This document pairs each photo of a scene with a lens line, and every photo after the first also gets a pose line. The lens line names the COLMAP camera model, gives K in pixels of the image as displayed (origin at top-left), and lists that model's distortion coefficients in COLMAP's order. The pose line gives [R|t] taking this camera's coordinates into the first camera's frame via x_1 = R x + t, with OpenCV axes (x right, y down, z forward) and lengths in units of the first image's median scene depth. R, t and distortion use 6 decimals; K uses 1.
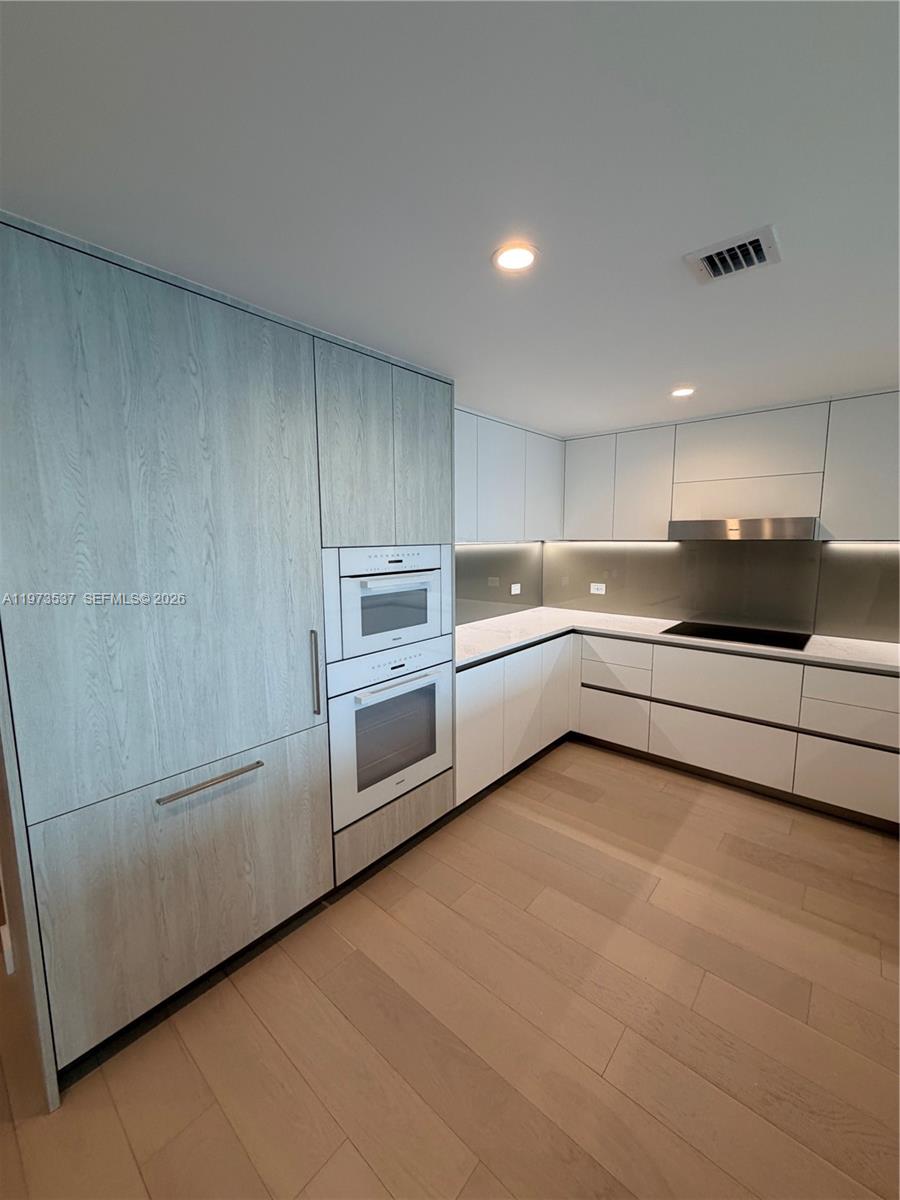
lens RADIAL K [[477.1, 0, 451.3], [0, 477.1, 598.9], [0, 0, 1]] dist [0.000505, -0.000224]
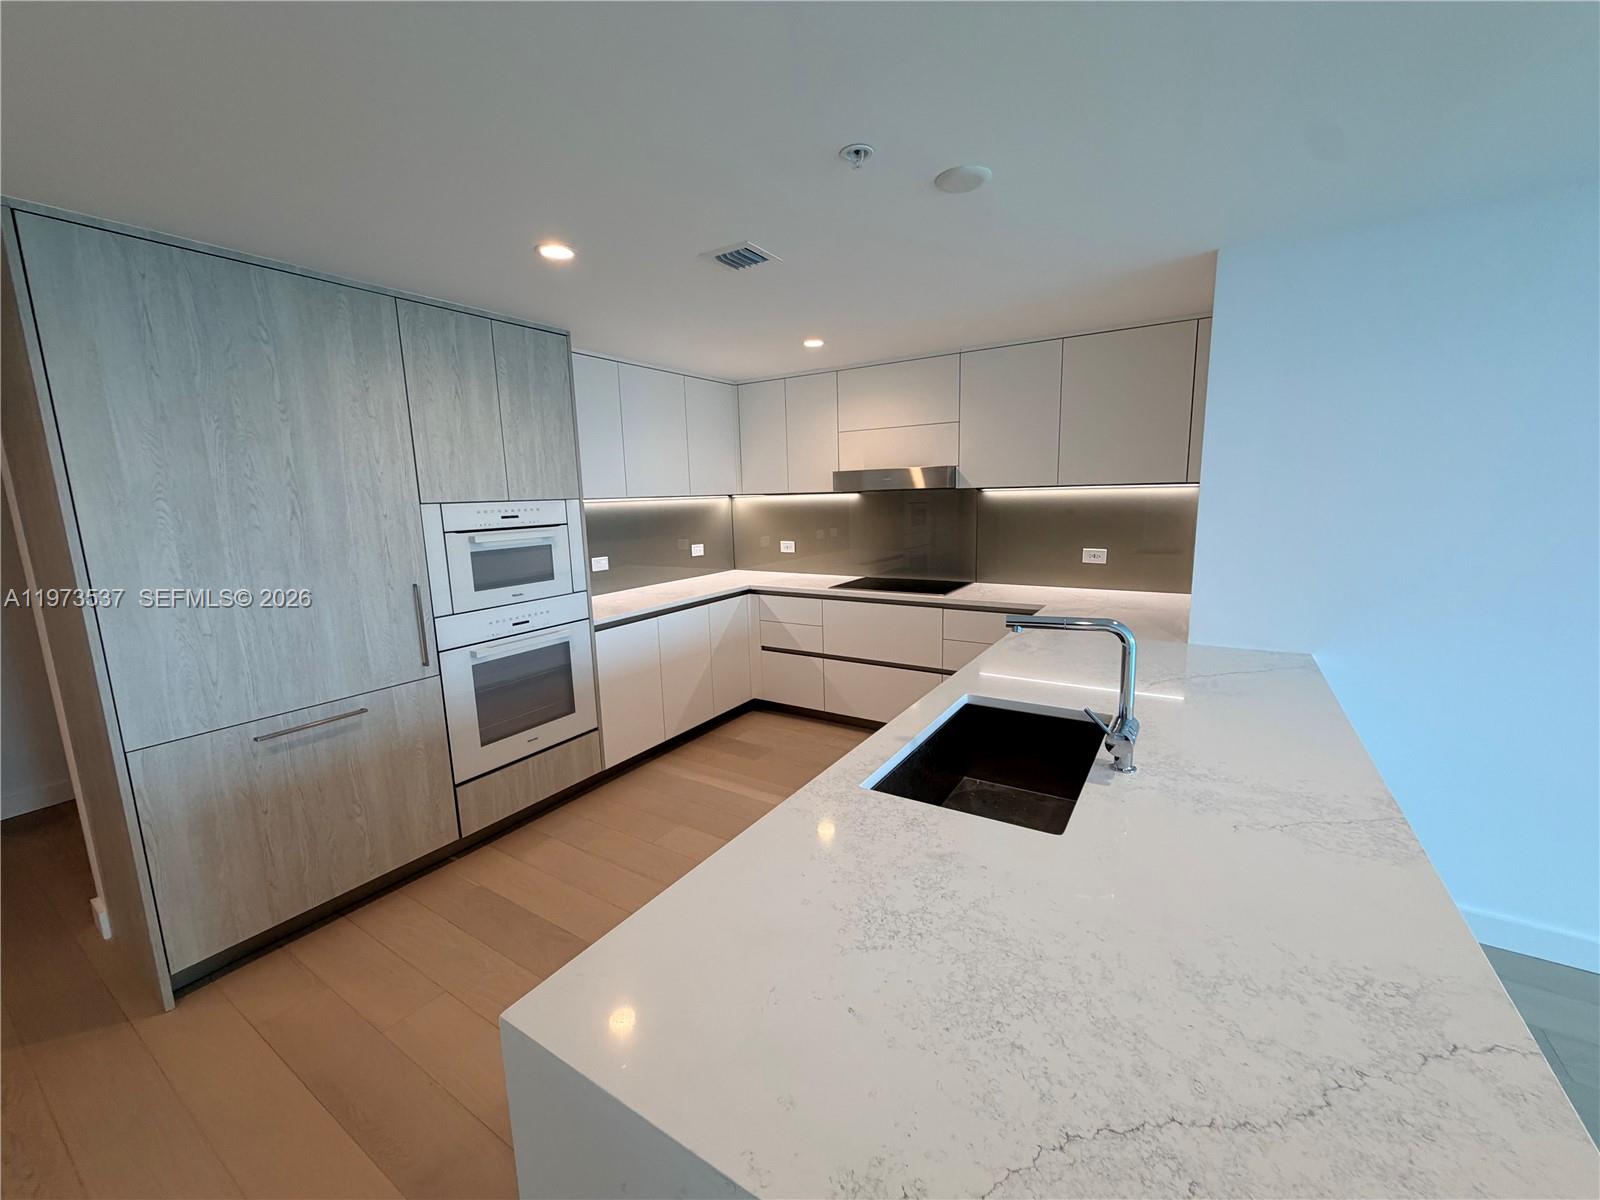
lens RADIAL K [[636.2, 0, 797.0], [0, 636.2, 598.3], [0, 0, 1]] dist [0.000505, -0.000224]
pose [[0.989351, -0.043880, 0.138775, 0.337981], [0.039664, 0.998668, 0.032998, 0.085092], [-0.140039, -0.027143, 0.989774, -0.483754]]
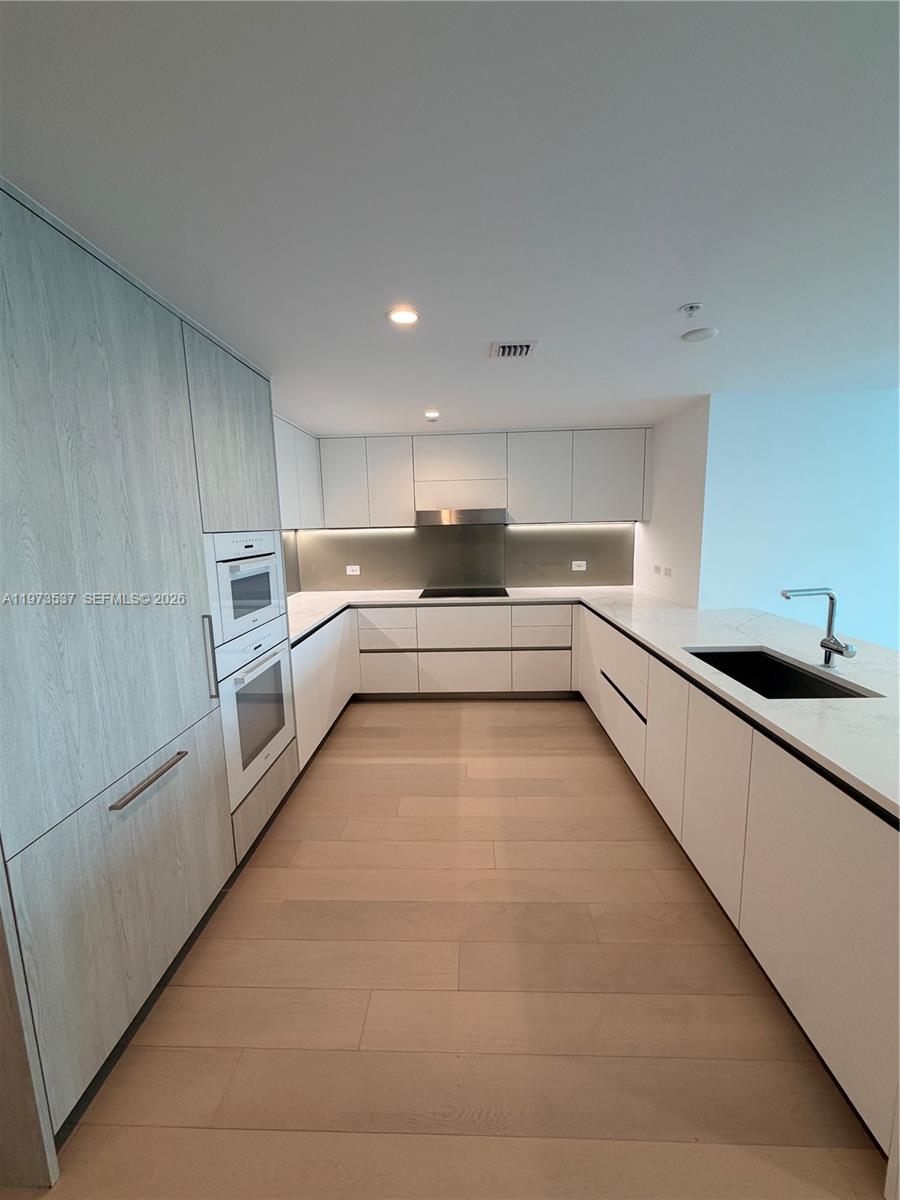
lens RADIAL K [[477.1, 0, 451.3], [0, 477.1, 598.9], [0, 0, 1]] dist [0.000505, -0.000224]
pose [[0.779418, -0.109245, 0.616906, -0.508570], [0.101040, 0.993709, 0.048315, 0.036106], [-0.618303, 0.024674, 0.785552, -0.112305]]
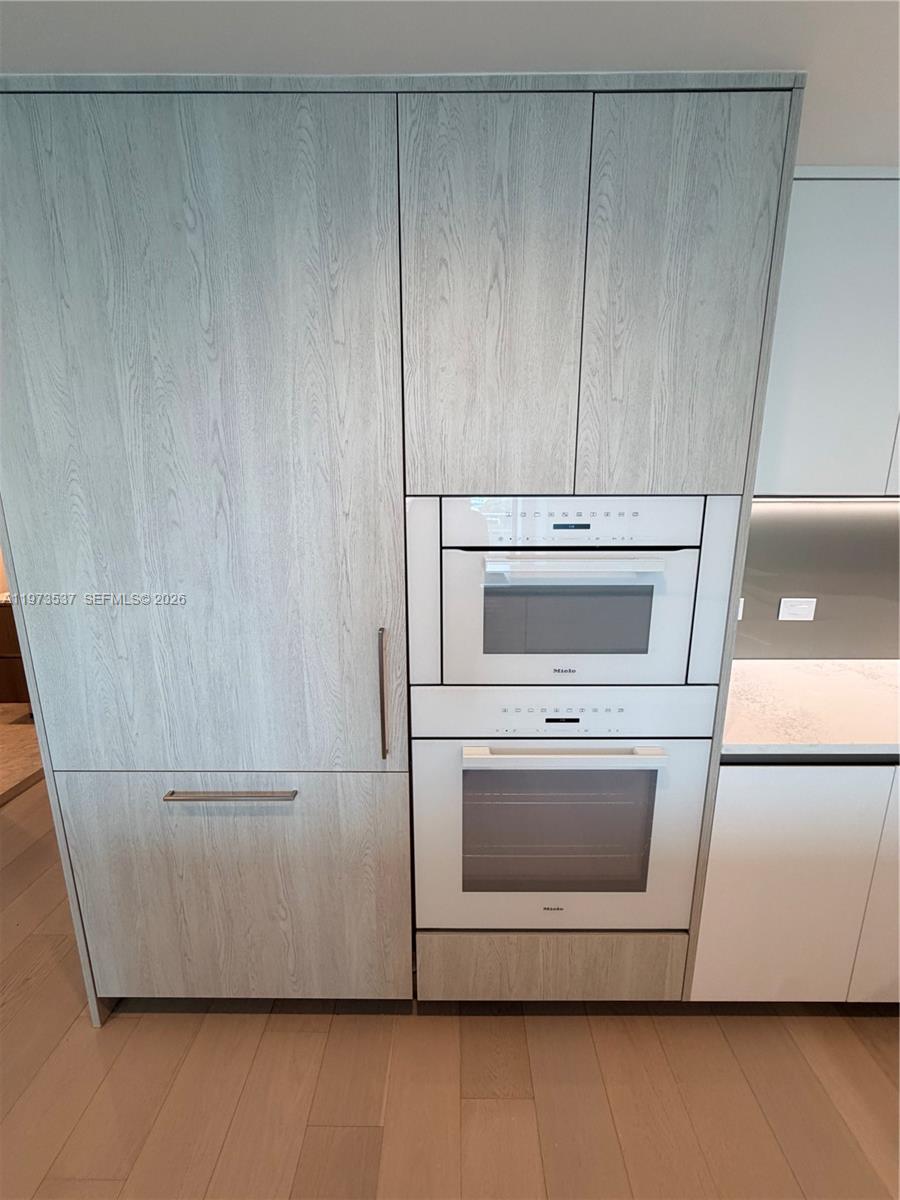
lens RADIAL K [[477.1, 0, 451.3], [0, 477.1, 598.9], [0, 0, 1]] dist [0.000505, -0.000224]
pose [[0.649246, 0.163309, -0.742839, 0.231318], [-0.103107, 0.986558, 0.126773, -0.062724], [0.753557, -0.005715, 0.657357, 0.665301]]
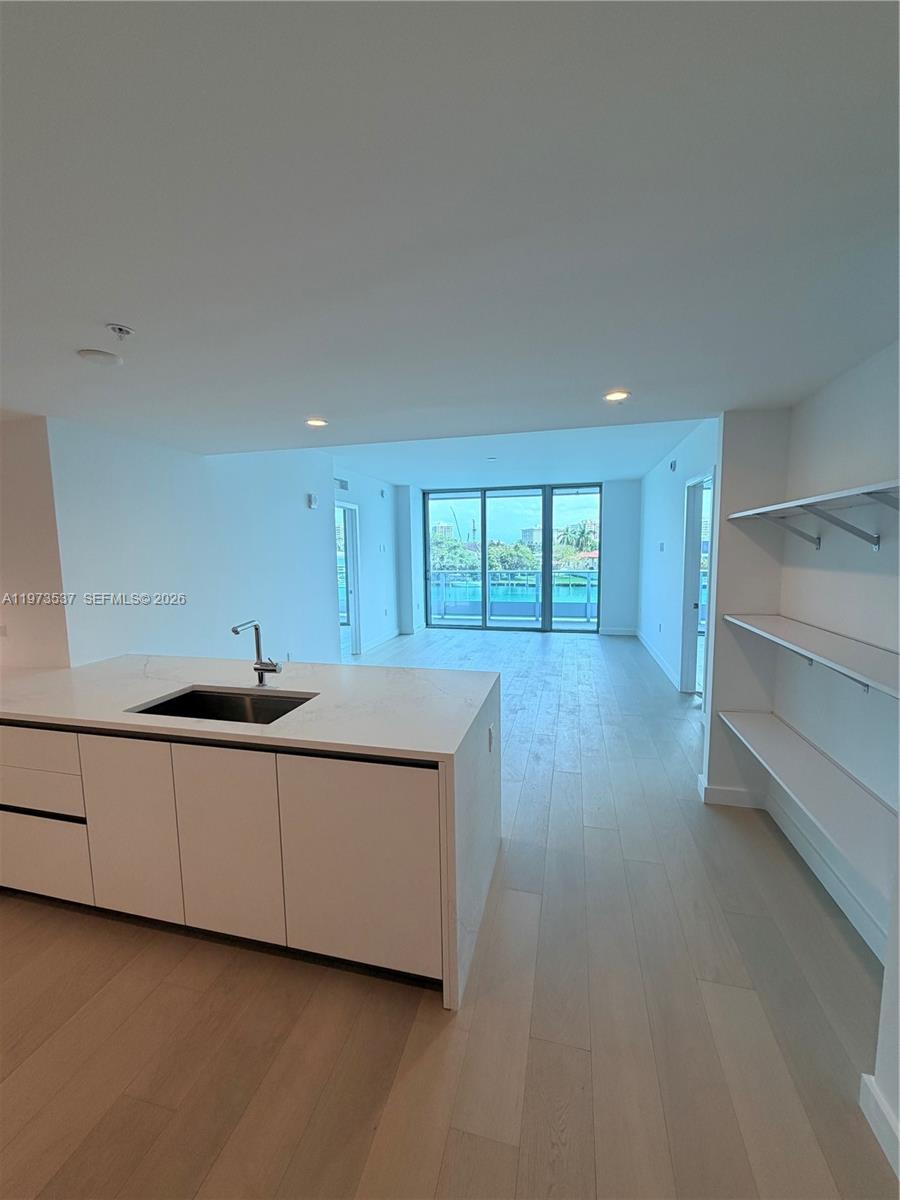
lens RADIAL K [[477.1, 0, 451.3], [0, 477.1, 598.9], [0, 0, 1]] dist [0.000505, -0.000224]
pose [[-0.451239, -0.079552, 0.888850, -0.547325], [0.132484, 0.979010, 0.154879, -0.033861], [-0.882514, 0.187646, -0.431228, 0.283205]]
